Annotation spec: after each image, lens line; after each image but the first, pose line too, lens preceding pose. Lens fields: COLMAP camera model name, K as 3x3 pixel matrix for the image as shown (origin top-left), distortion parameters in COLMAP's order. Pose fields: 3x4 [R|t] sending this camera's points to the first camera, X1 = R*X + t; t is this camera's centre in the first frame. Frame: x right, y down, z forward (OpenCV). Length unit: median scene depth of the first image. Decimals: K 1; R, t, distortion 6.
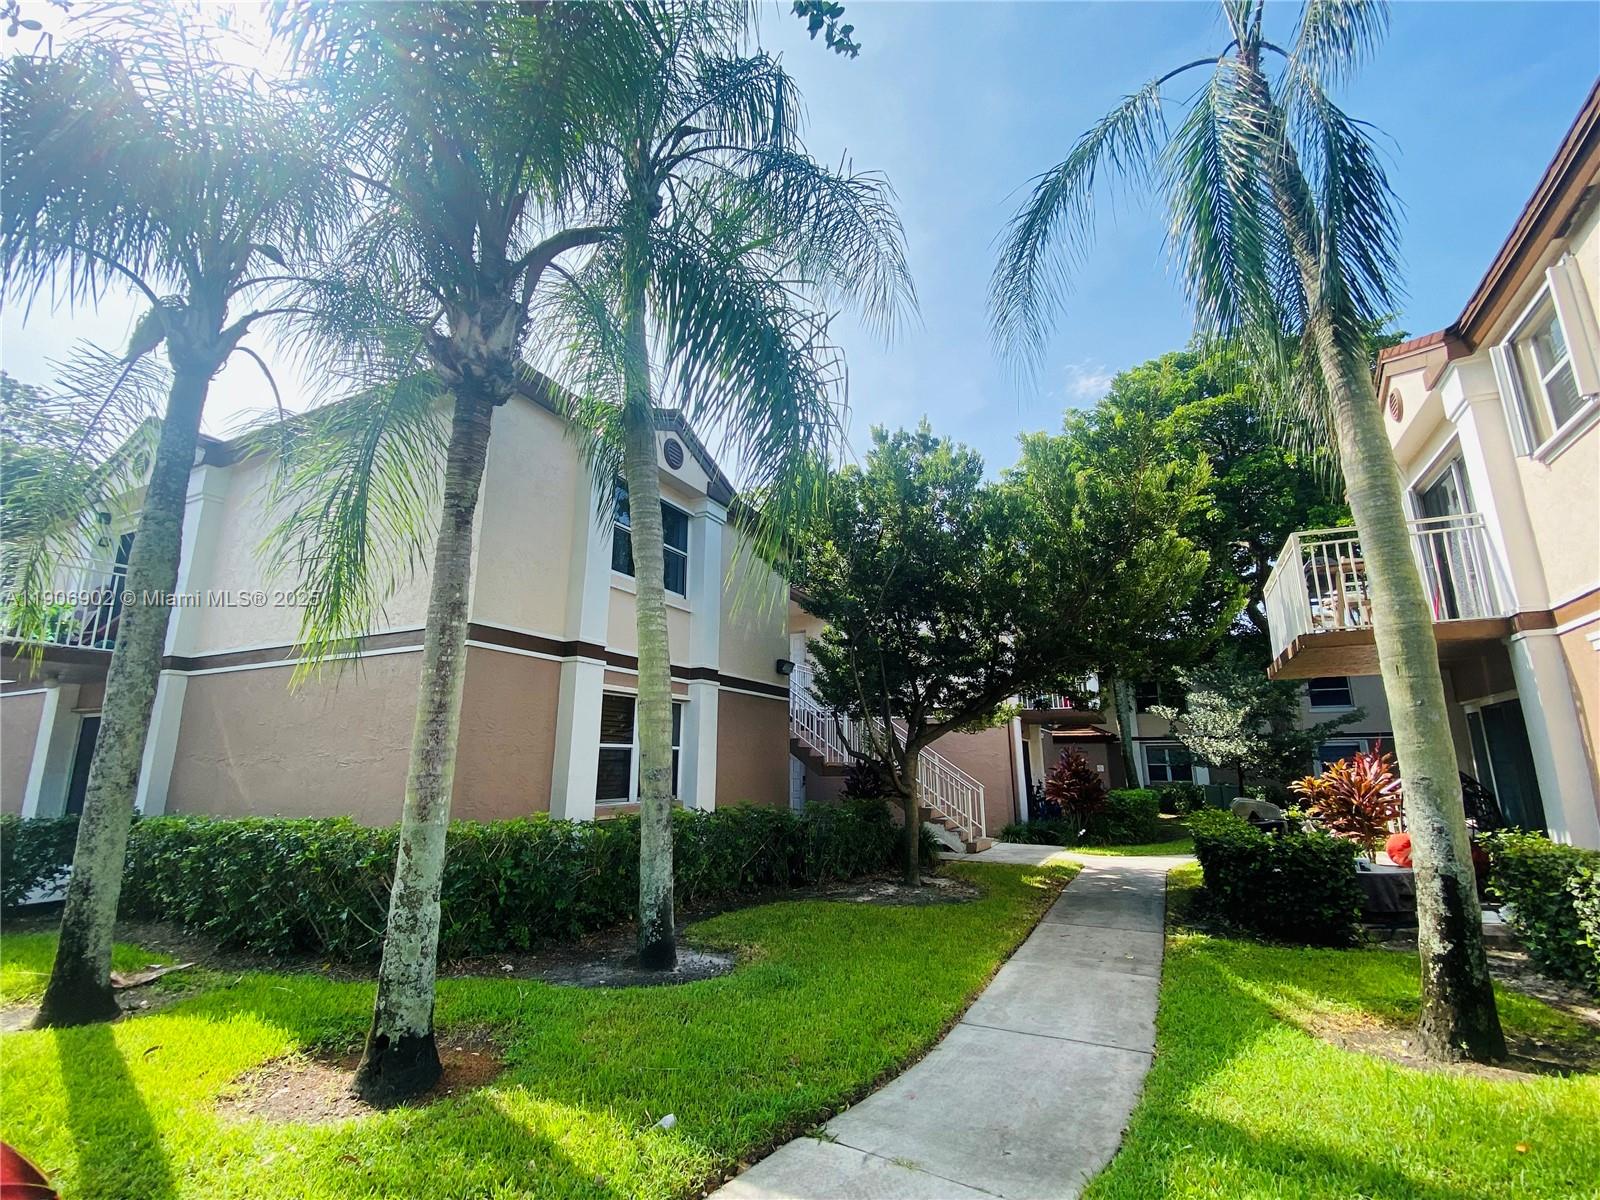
lens RADIAL K [[711.1, 0, 800.0], [0, 711.1, 600.0], [0, 0, 1]] dist [0.038006, -0.027135]
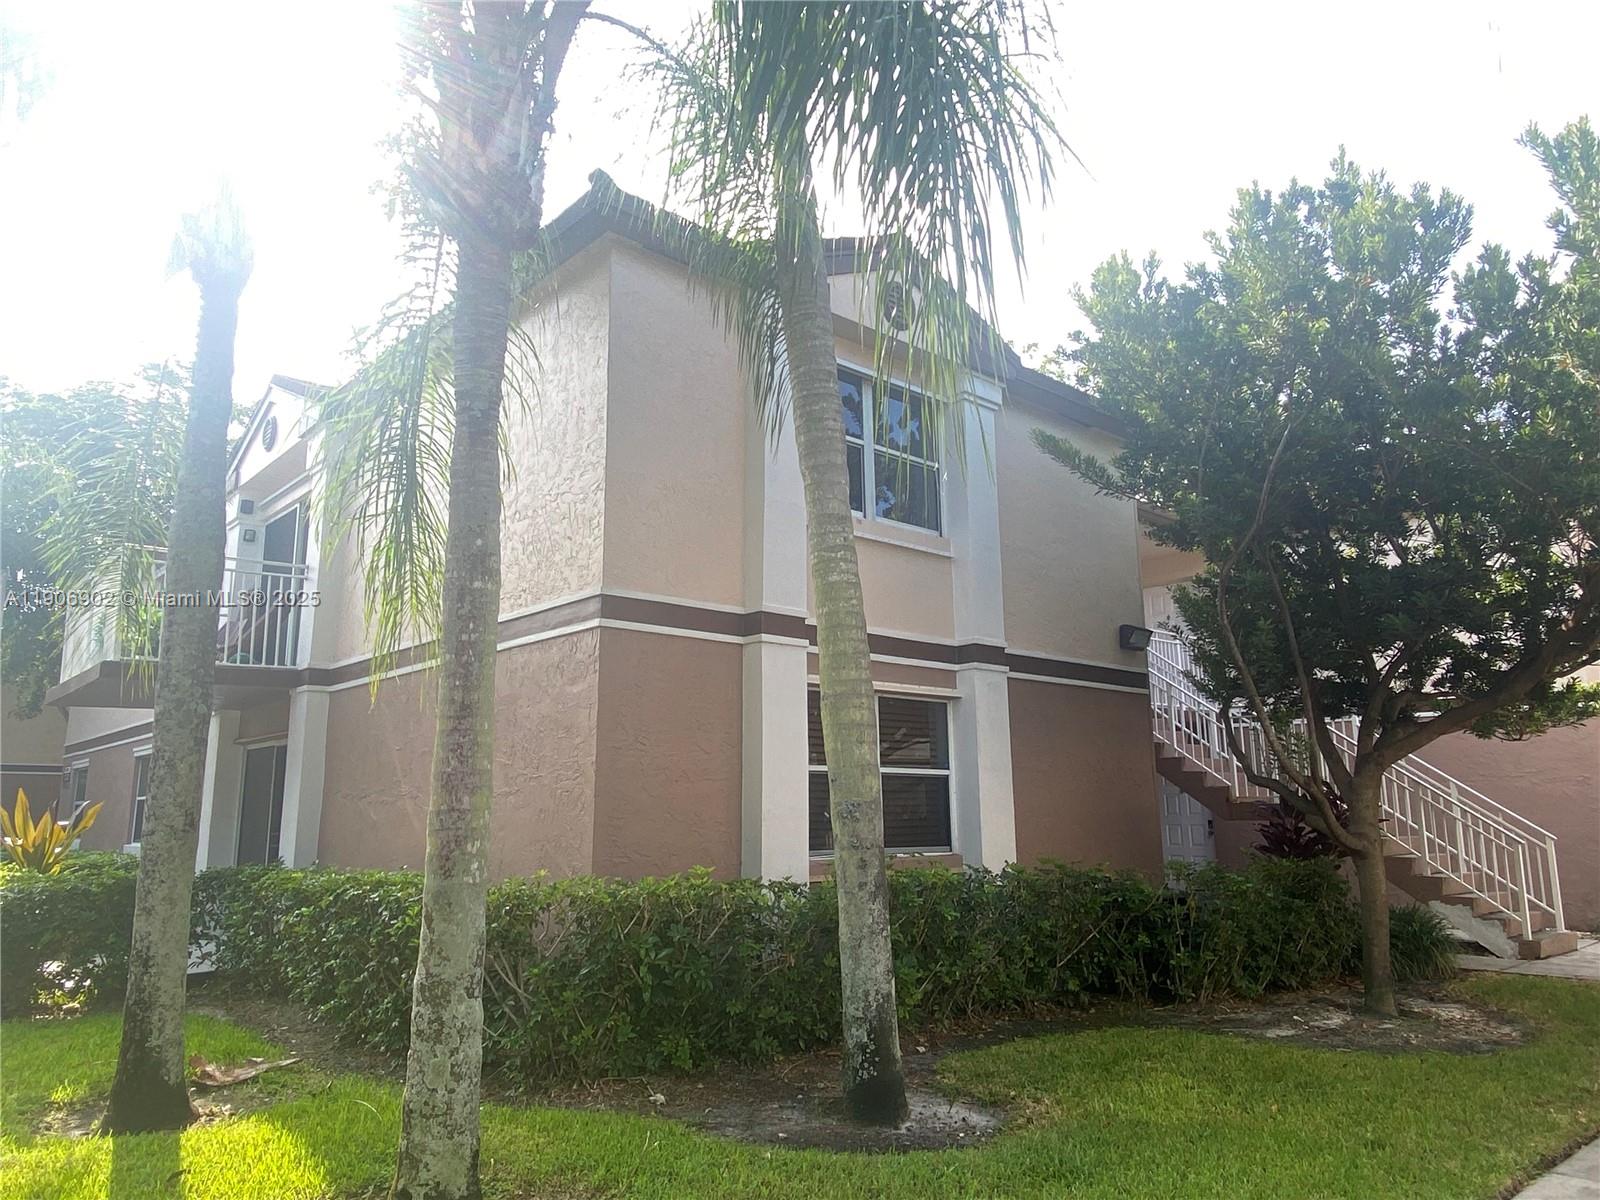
lens RADIAL K [[1075.5, 0, 800.0], [0, 1075.5, 600.0], [0, 0, 1]] dist [0.098750, -0.110237]
pose [[0.930360, -0.075683, -0.358751, 0.101951], [0.090500, 0.995591, 0.024662, 0.032204], [0.355303, -0.055412, 0.933107, 0.108431]]
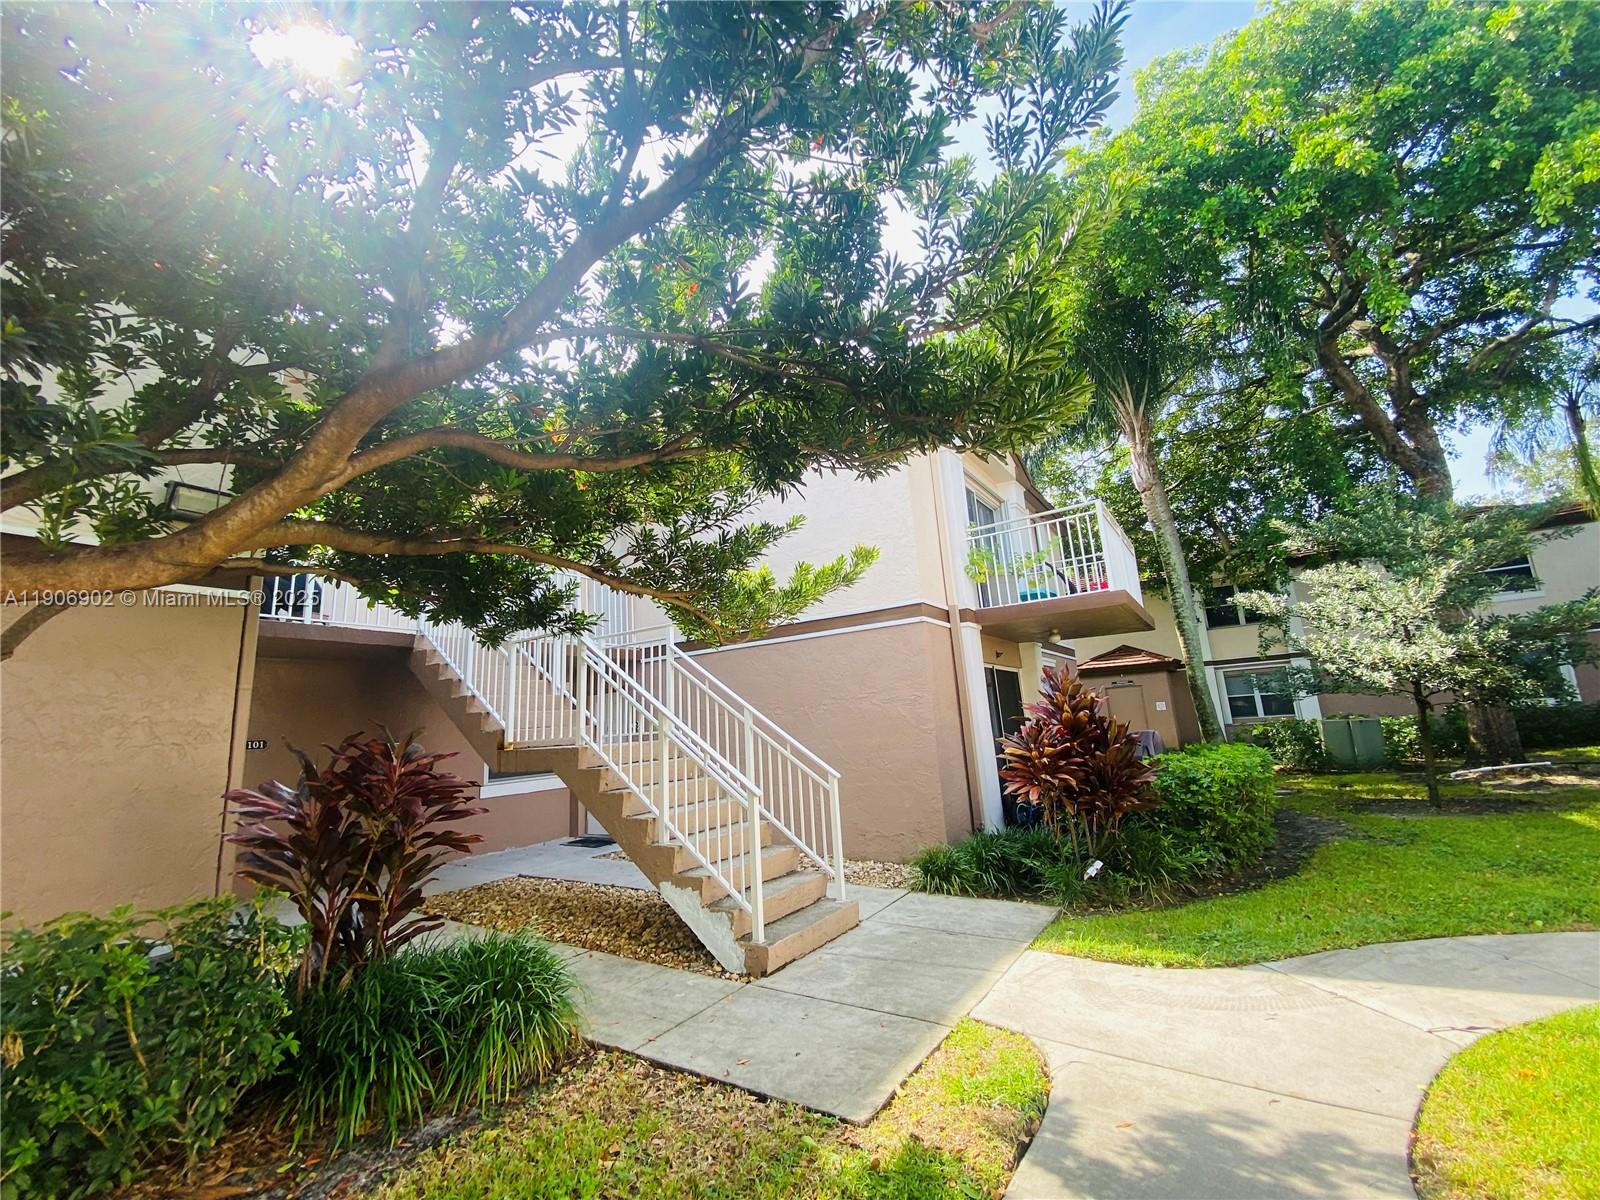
lens RADIAL K [[655.9, 0, 800.0], [0, 655.9, 600.0], [0, 0, 1]] dist [0.000383, 0.000001]
pose [[0.990724, -0.082103, -0.108281, 0.703734], [0.086757, 0.995466, 0.038989, 0.354870], [0.104589, -0.048021, 0.993356, 1.550769]]
